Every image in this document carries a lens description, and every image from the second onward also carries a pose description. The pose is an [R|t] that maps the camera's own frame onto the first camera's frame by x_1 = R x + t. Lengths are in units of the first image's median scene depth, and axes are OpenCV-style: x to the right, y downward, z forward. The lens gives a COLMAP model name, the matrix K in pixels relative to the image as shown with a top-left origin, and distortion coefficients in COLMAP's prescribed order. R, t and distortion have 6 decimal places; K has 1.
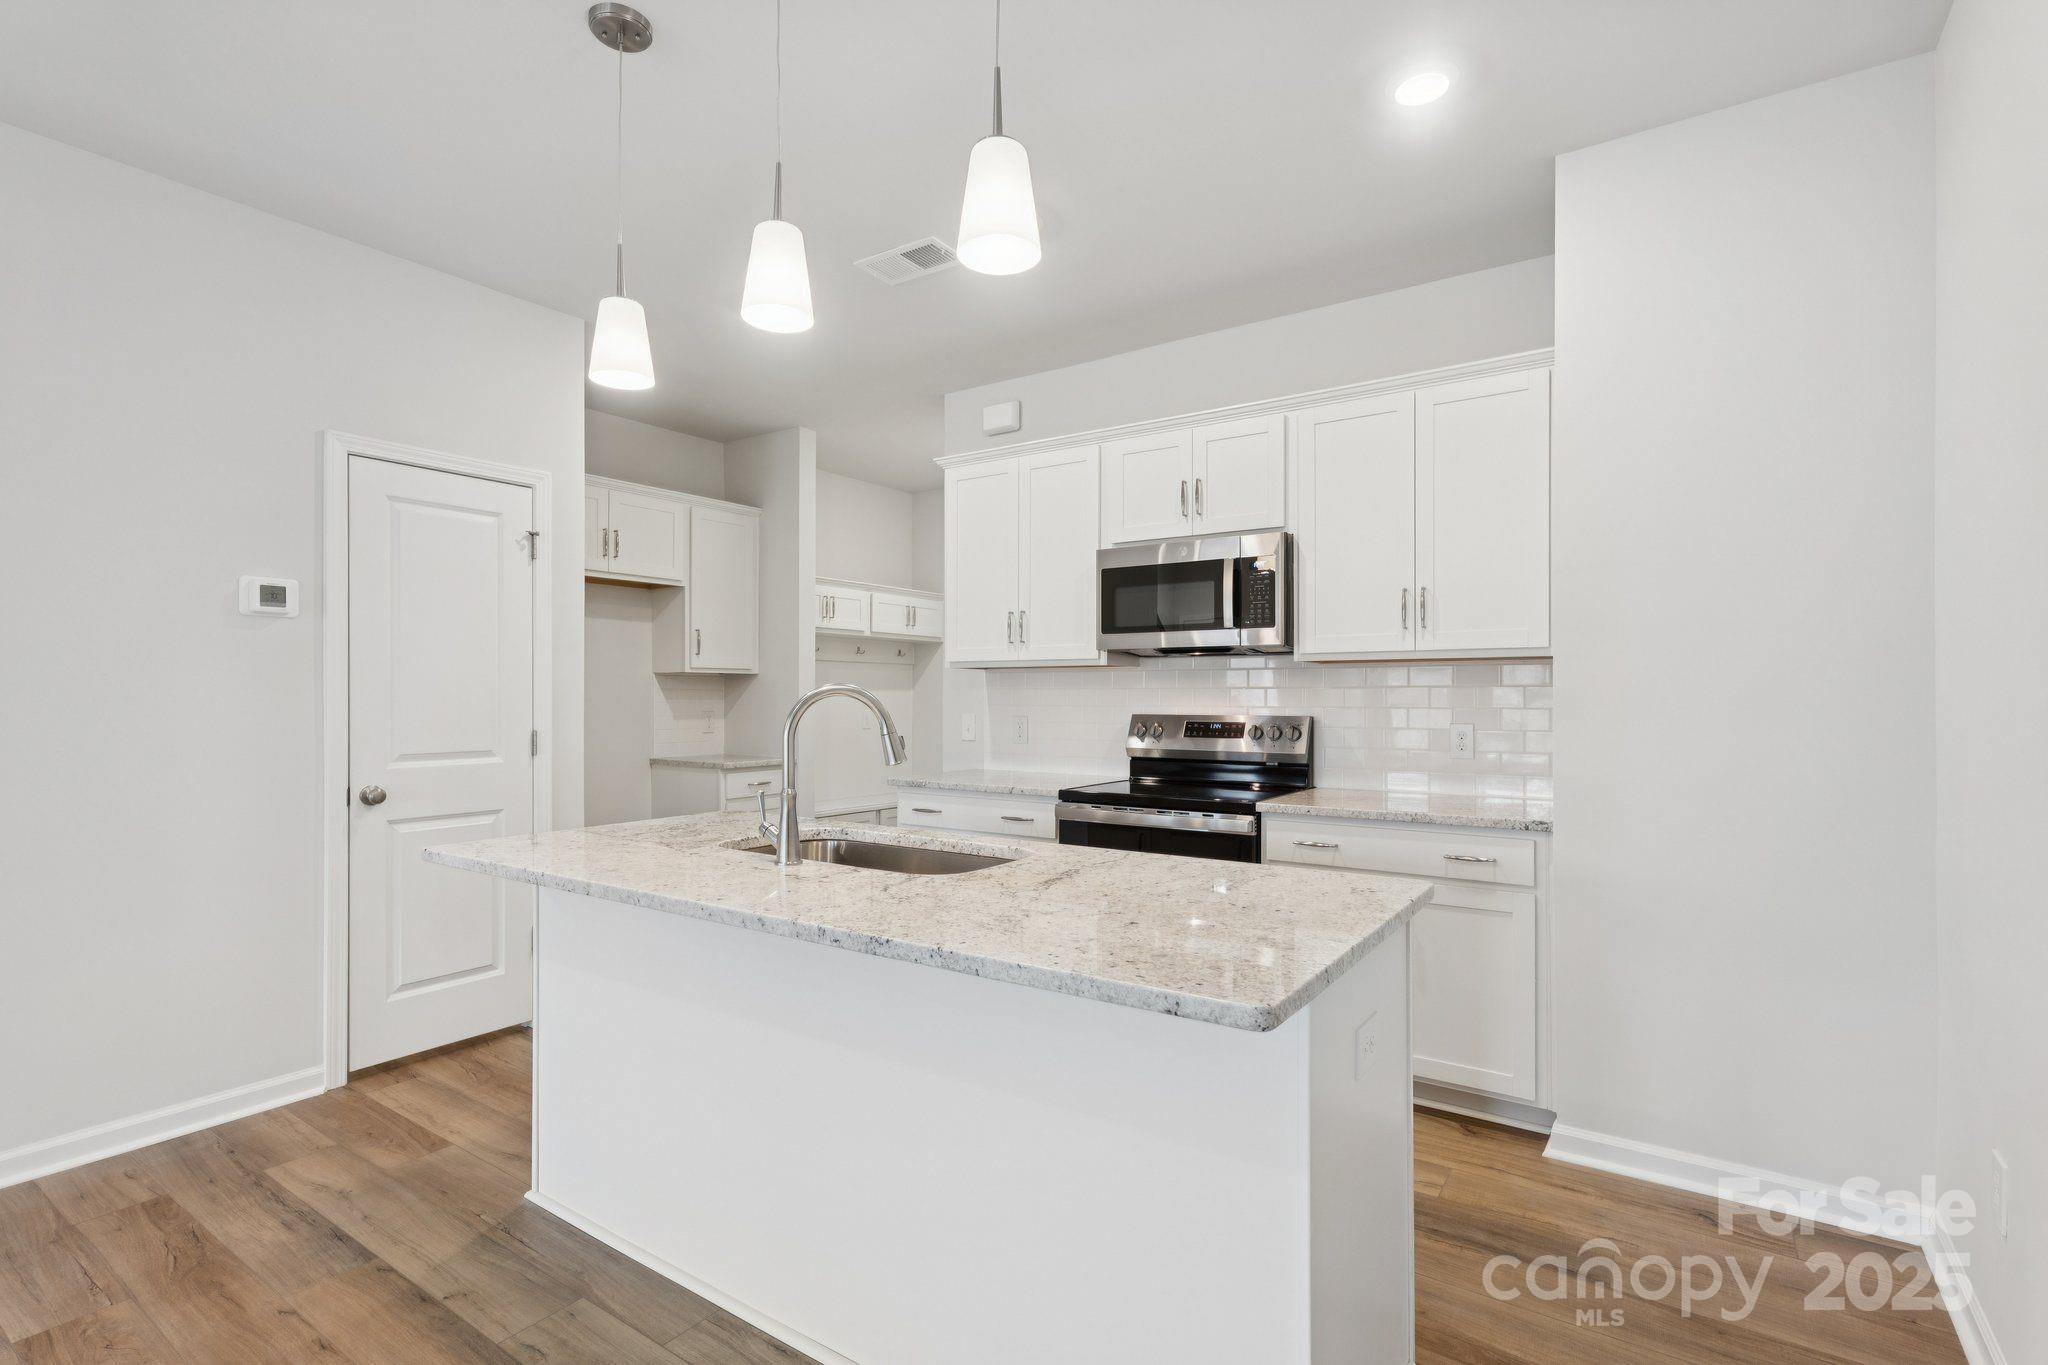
lens RADIAL K [[974.1, 0, 1018.6], [0, 974.1, 688.5], [0, 0, 1]] dist [0.004660, 0.001322]
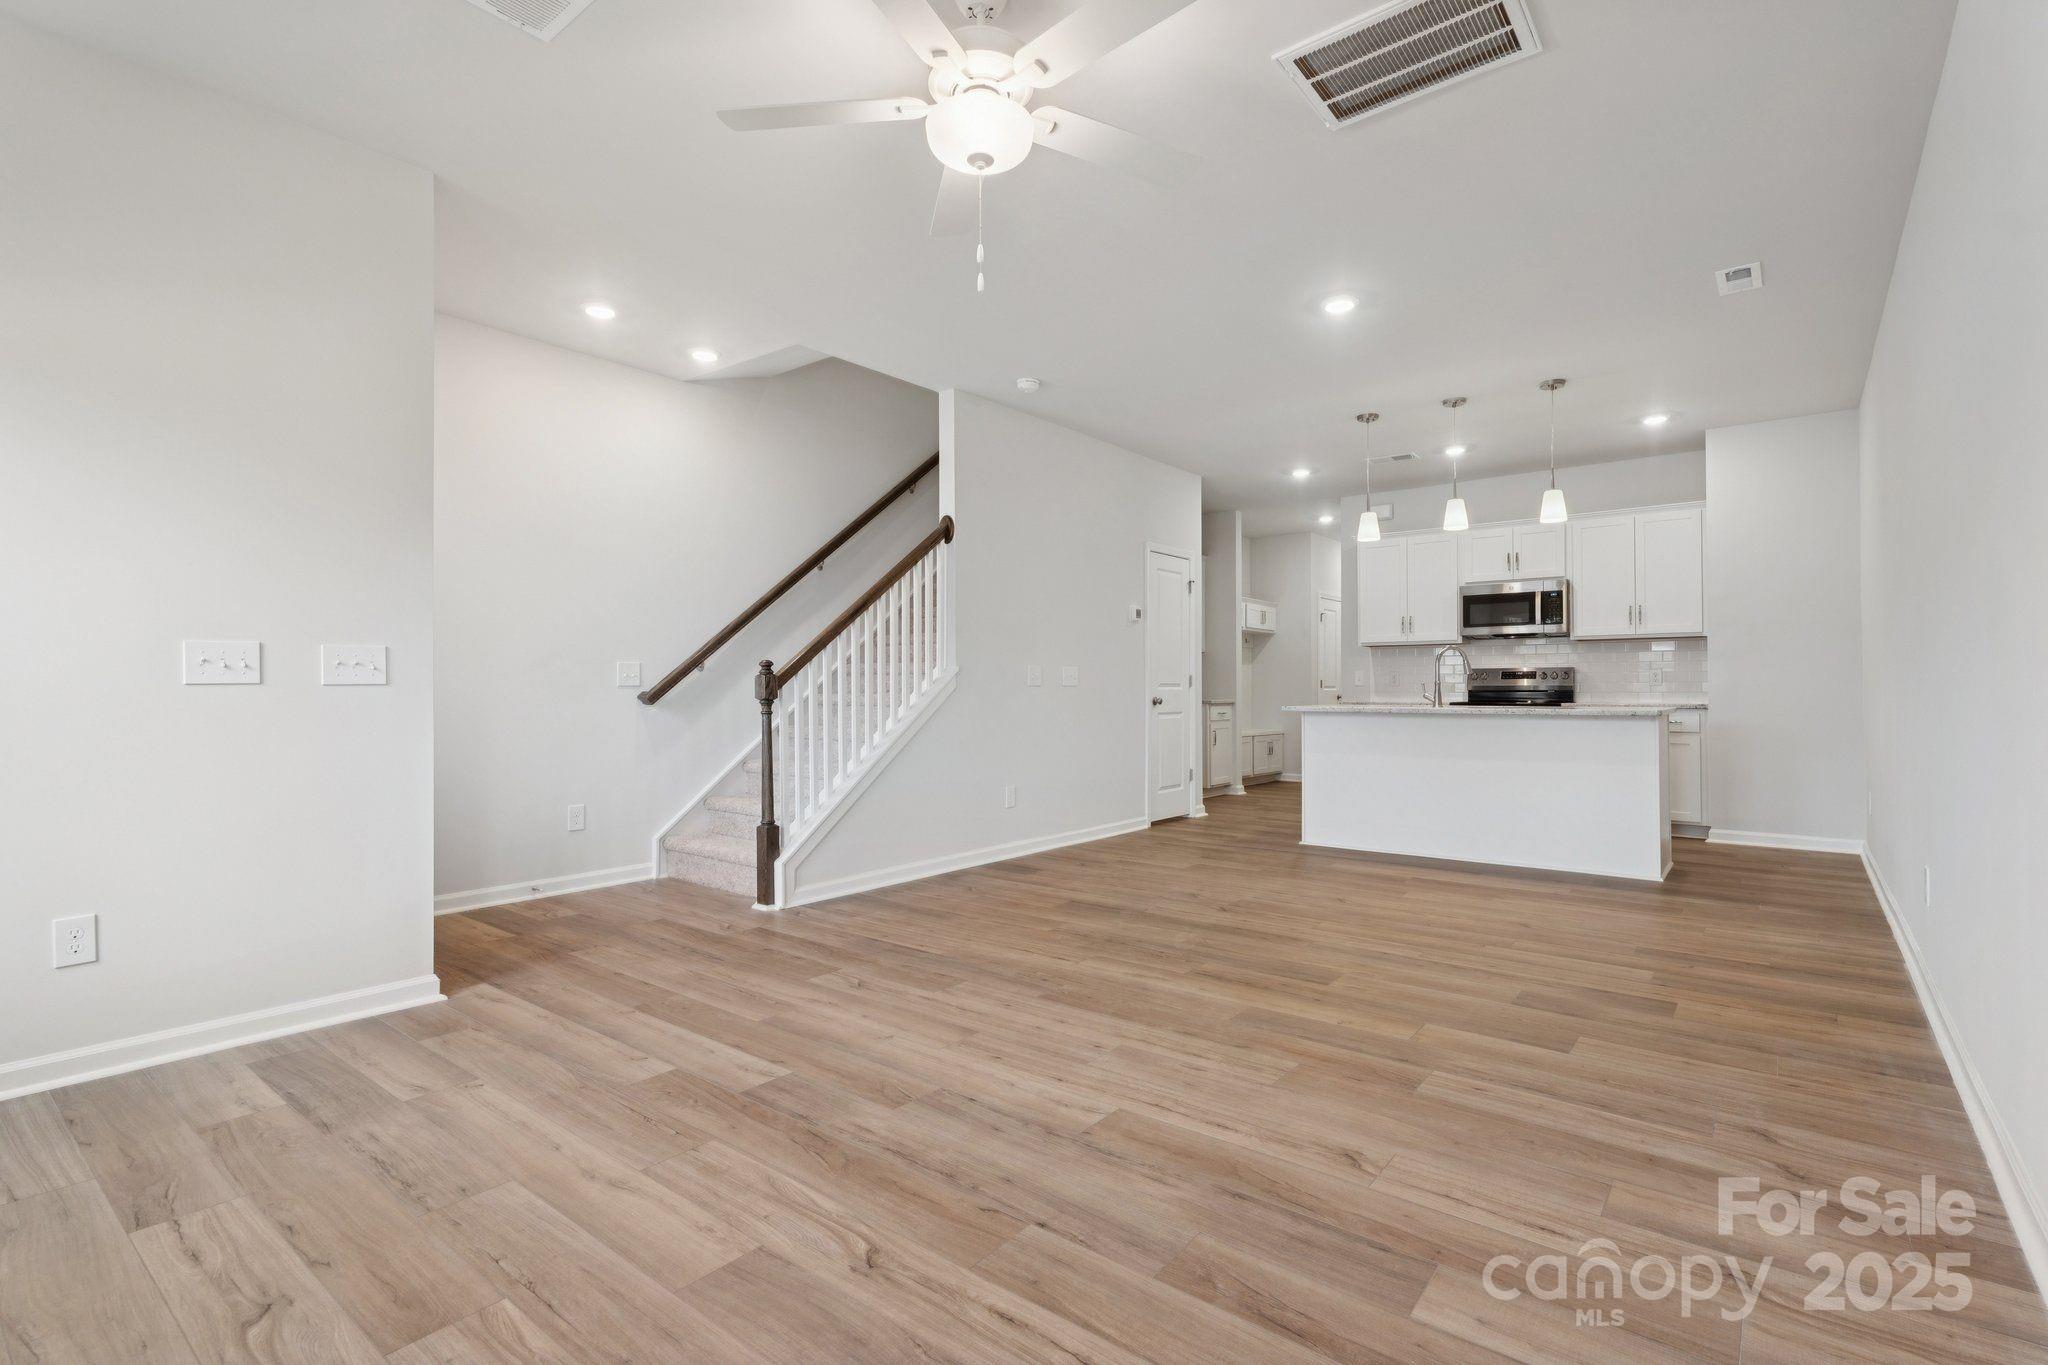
lens RADIAL K [[950.0, 0, 1026.5], [0, 950.0, 679.8], [0, 0, 1]] dist [0.001187, -0.000034]
pose [[0.997870, -0.002653, -0.065179, -0.740911], [0.002532, 0.999995, -0.001931, 0.057561], [0.065184, 0.001762, 0.997872, -1.097857]]
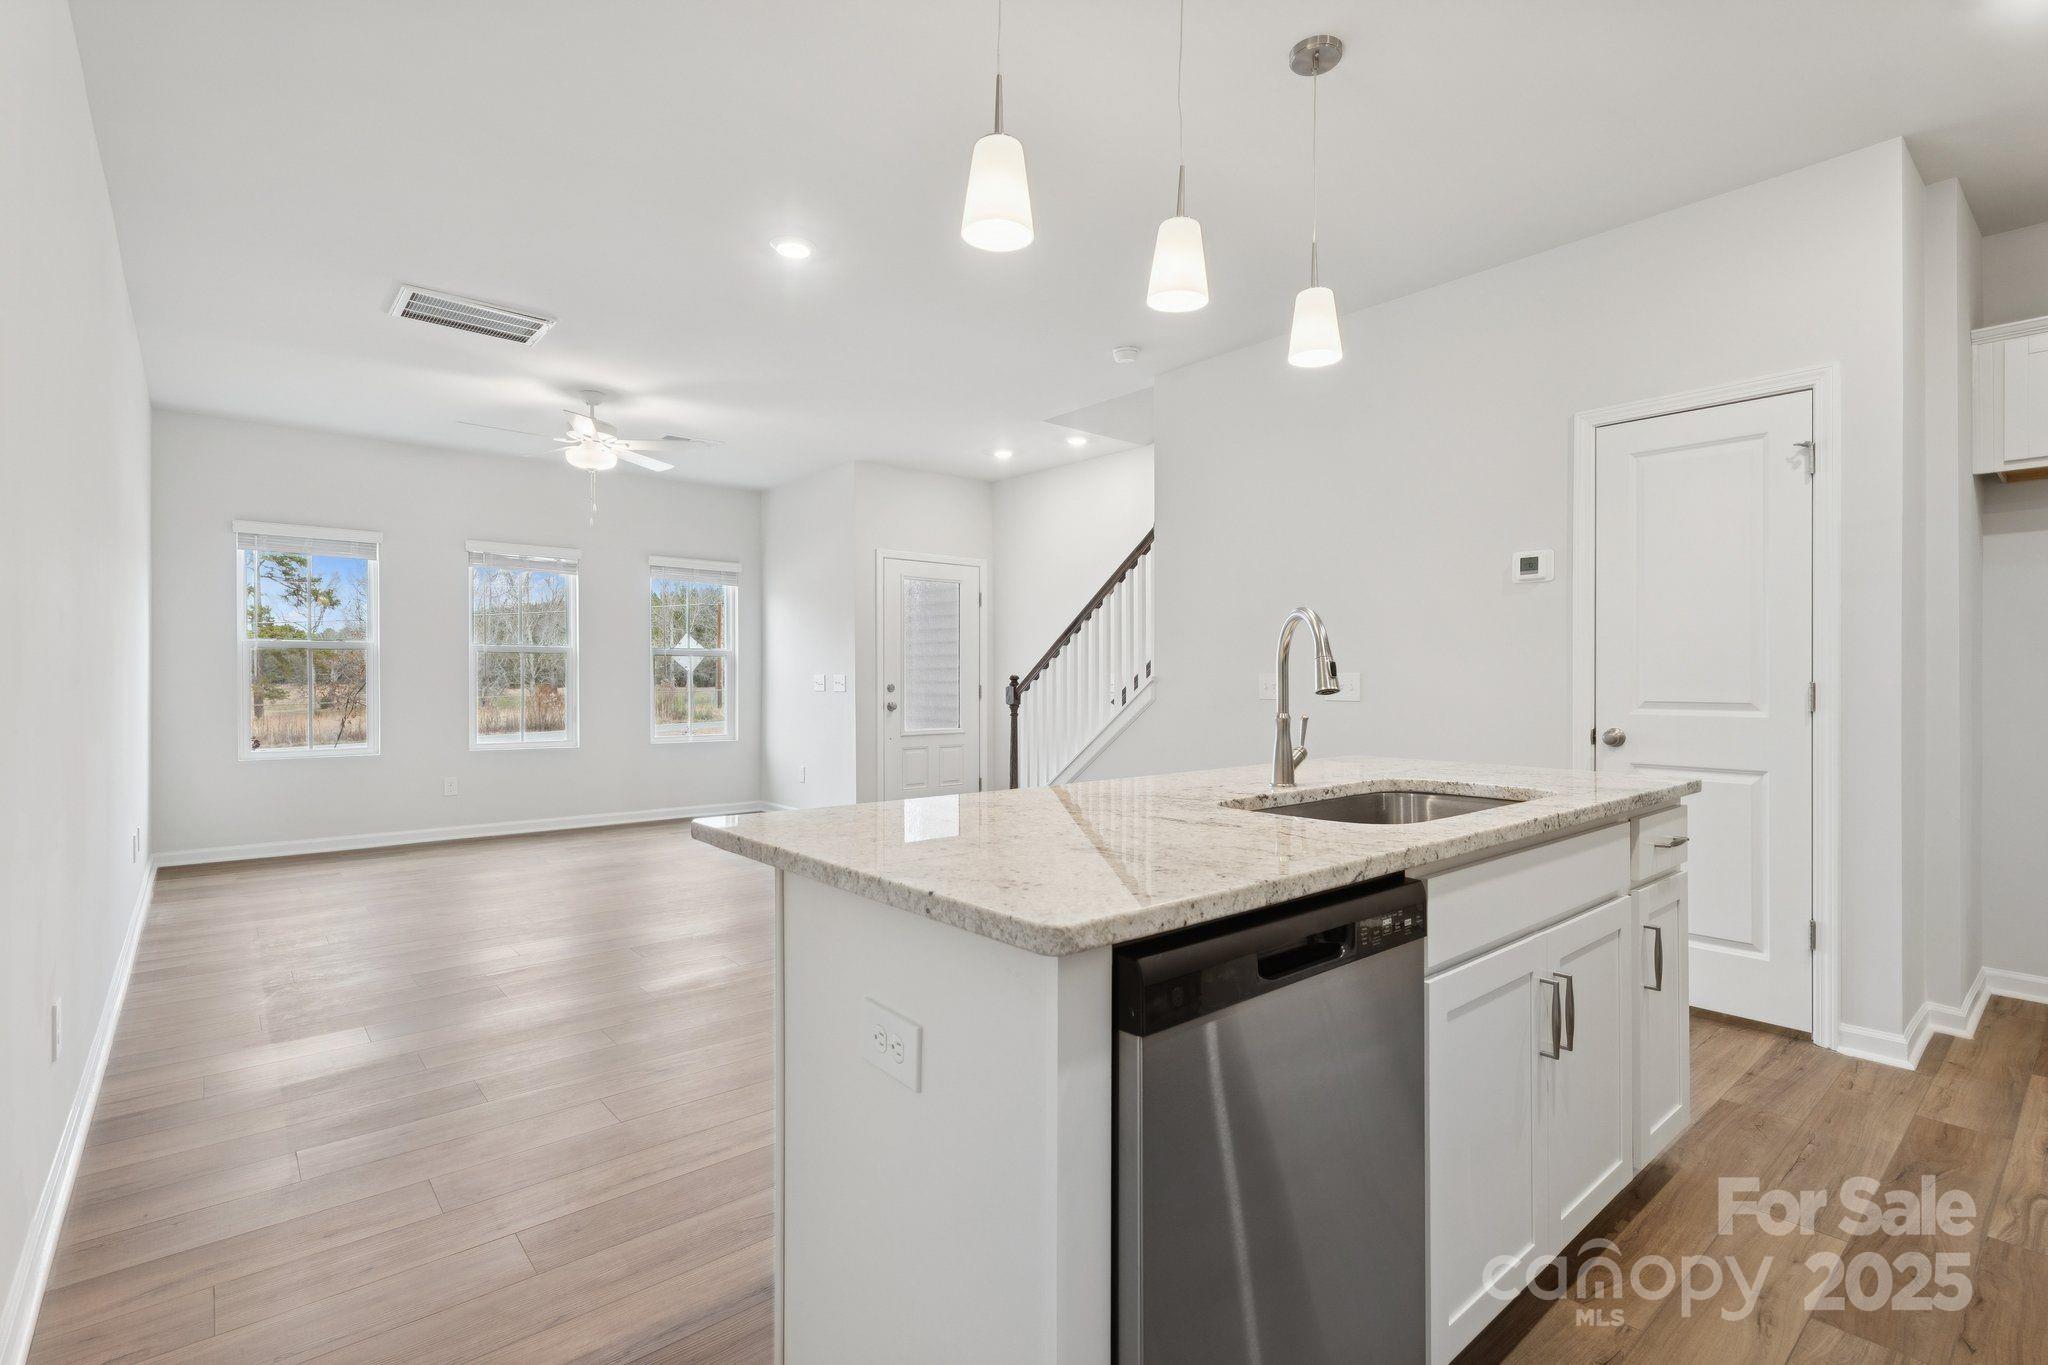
lens RADIAL K [[974.1, 0, 1018.6], [0, 974.1, 688.5], [0, 0, 1]] dist [0.004660, 0.001322]
pose [[-0.236467, 0.004915, -0.971627, 0.485700], [0.003078, 0.999986, 0.004309, 0.044156], [0.971635, -0.001972, -0.236478, 0.558214]]
